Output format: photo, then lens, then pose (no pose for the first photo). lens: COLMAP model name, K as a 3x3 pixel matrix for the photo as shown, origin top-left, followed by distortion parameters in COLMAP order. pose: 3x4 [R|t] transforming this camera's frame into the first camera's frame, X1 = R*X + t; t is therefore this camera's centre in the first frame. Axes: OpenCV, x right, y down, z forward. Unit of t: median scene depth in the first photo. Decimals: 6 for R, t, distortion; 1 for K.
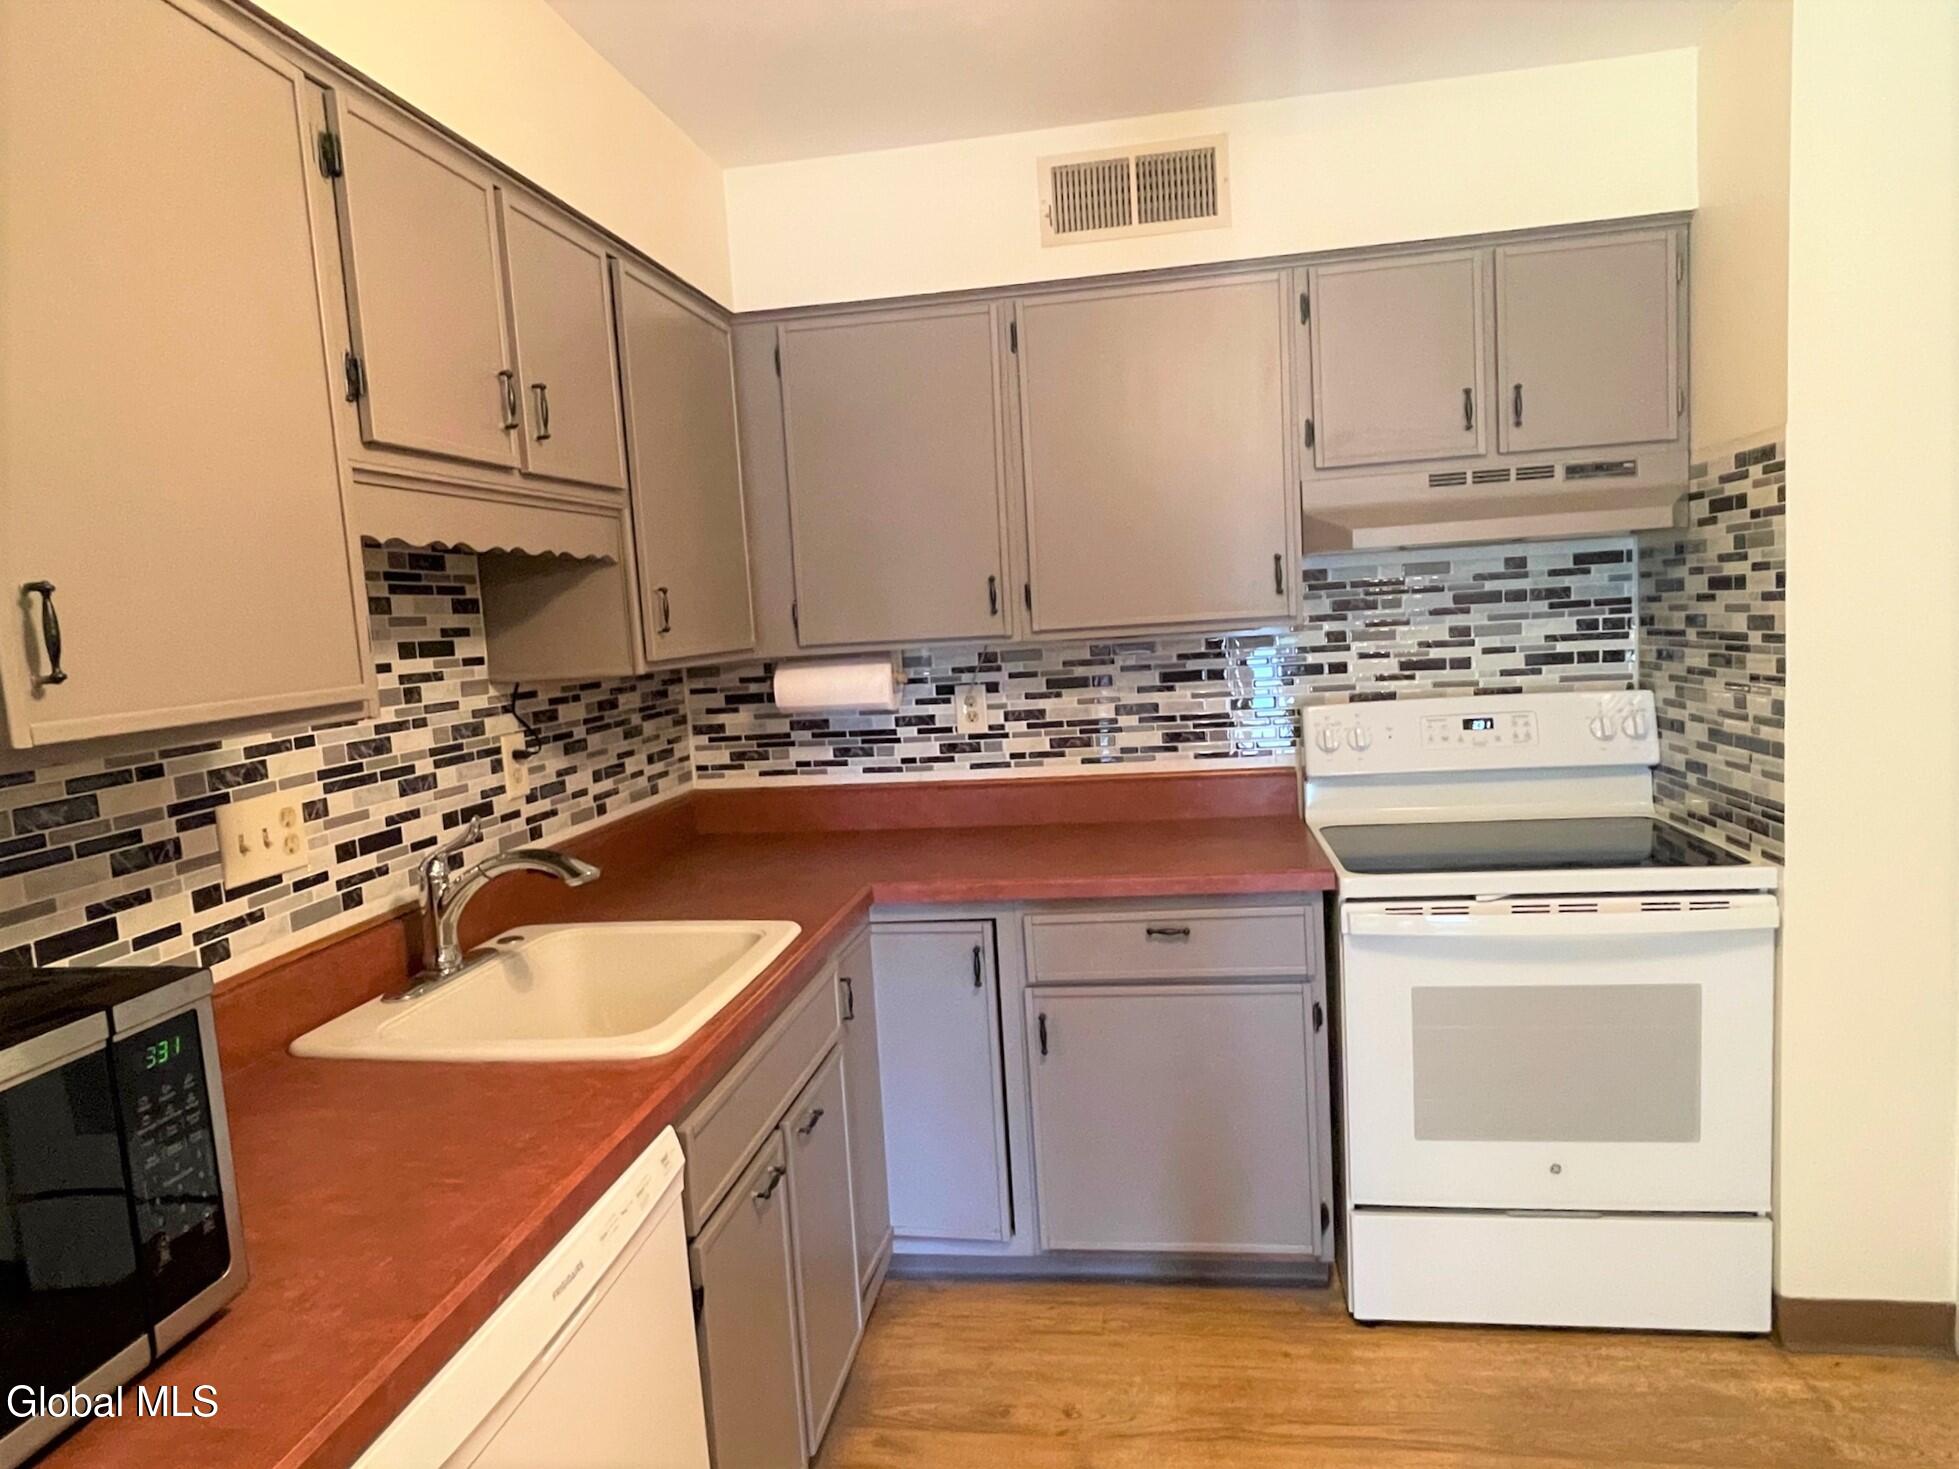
lens RADIAL K [[1164.0, 0, 974.8], [0, 1164.0, 731.1], [0, 0, 1]] dist [-0.007943, -0.002902]
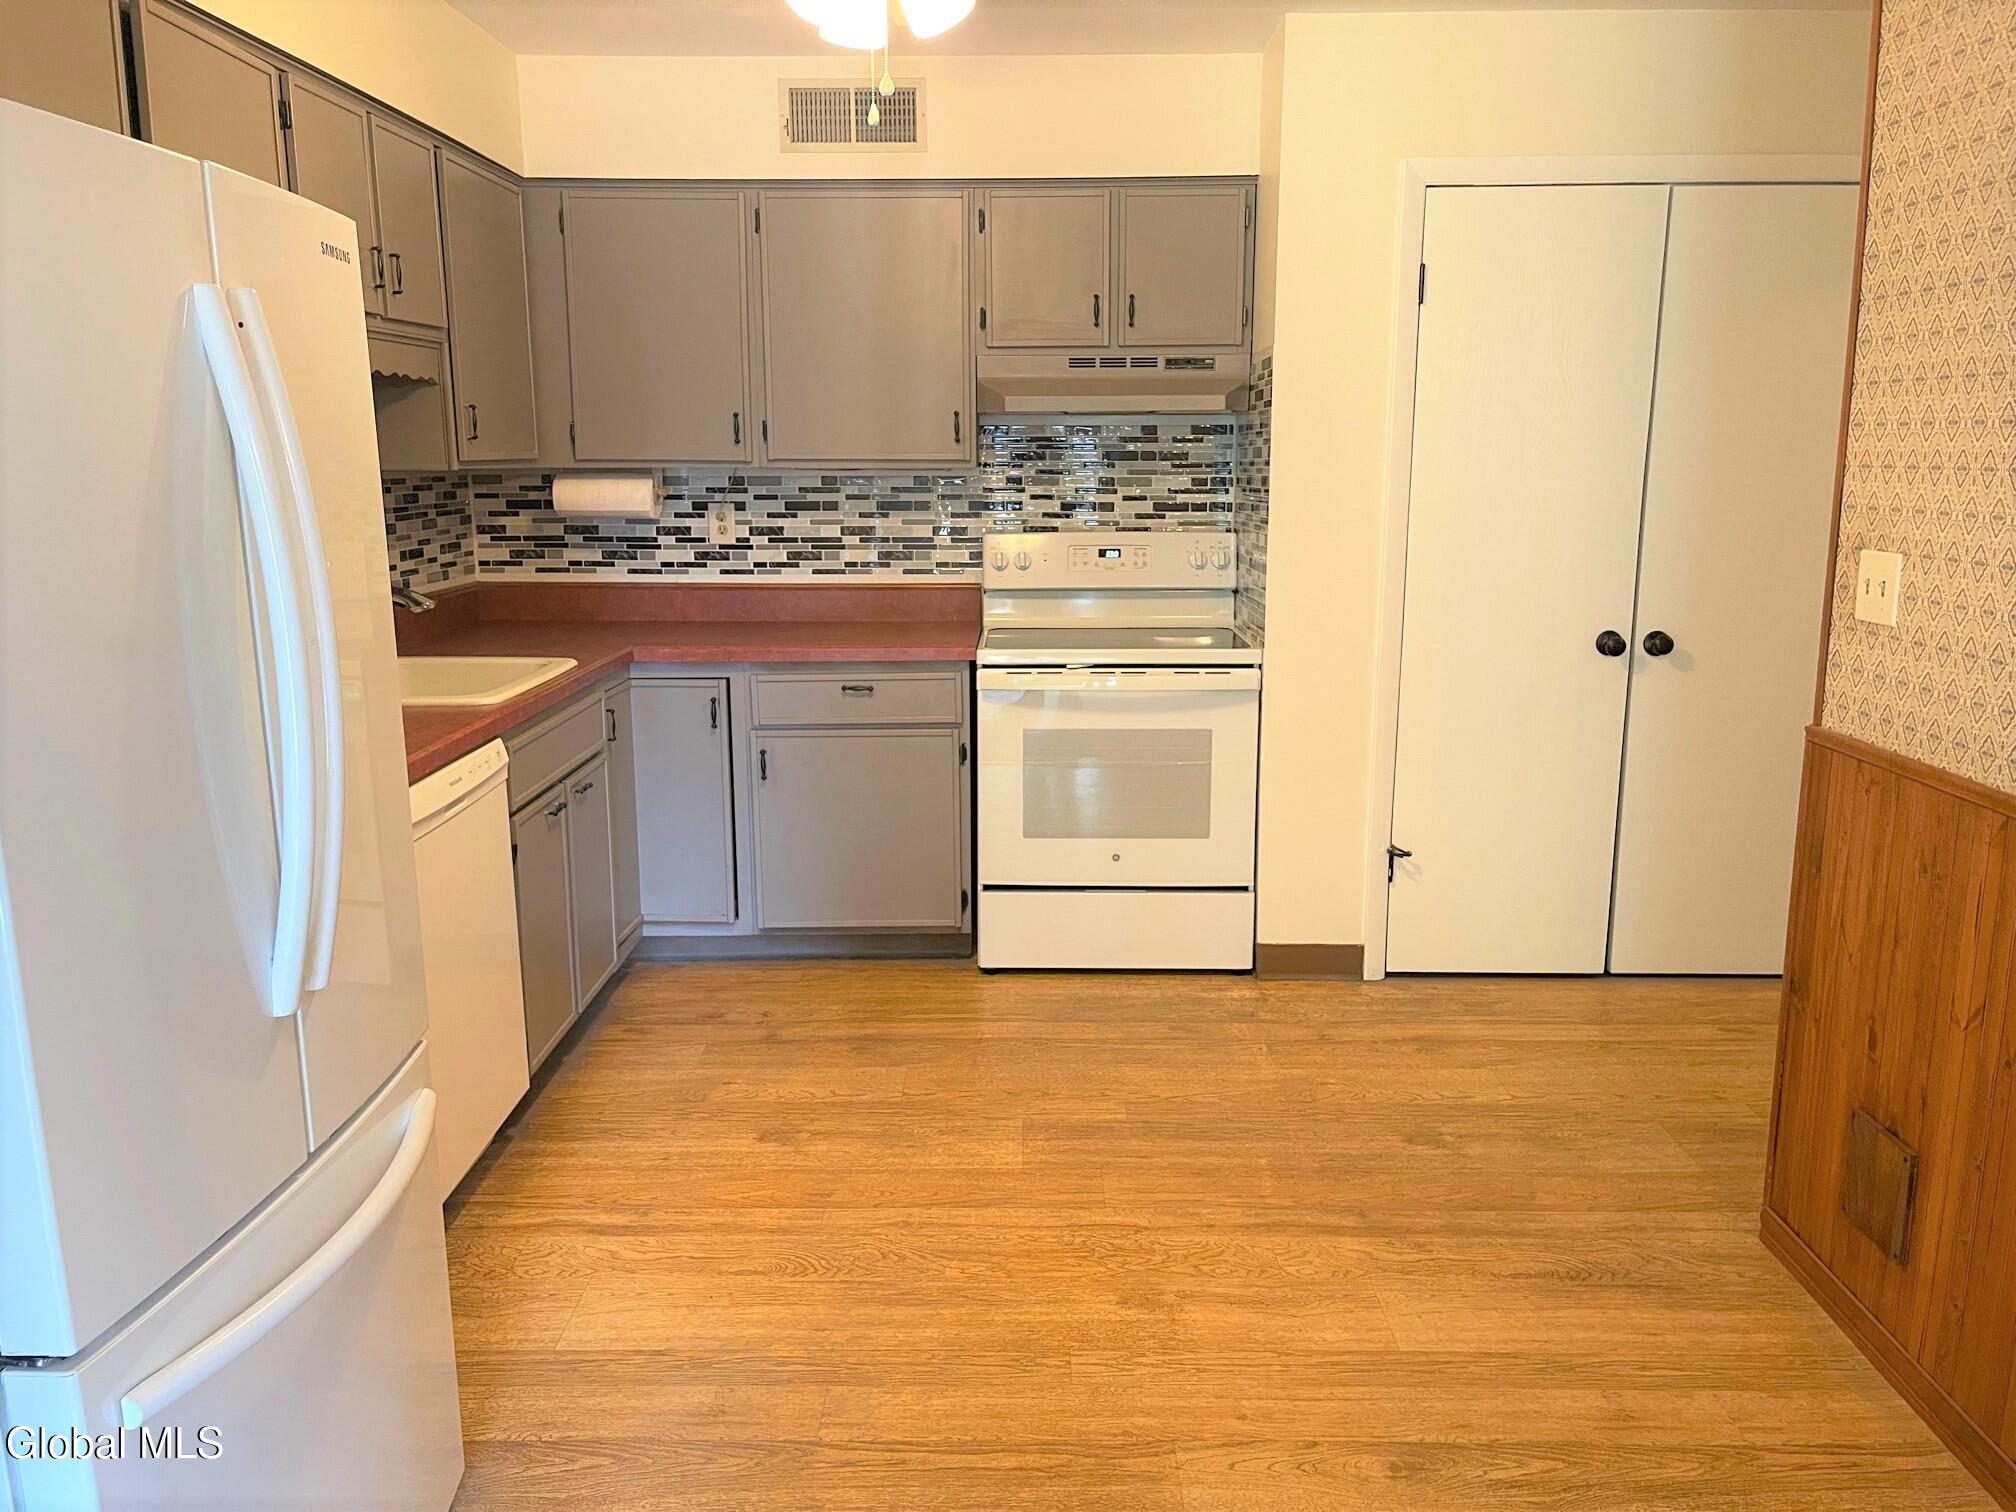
lens RADIAL K [[1510.7, 0, 1027.4], [0, 1510.7, 755.2], [0, 0, 1]] dist [0.044049, -0.024854]
pose [[0.986597, 0.030539, 0.160290, 0.077944], [-0.044695, 0.995338, 0.085468, 0.085537], [-0.156932, -0.091487, 0.983363, -0.736302]]
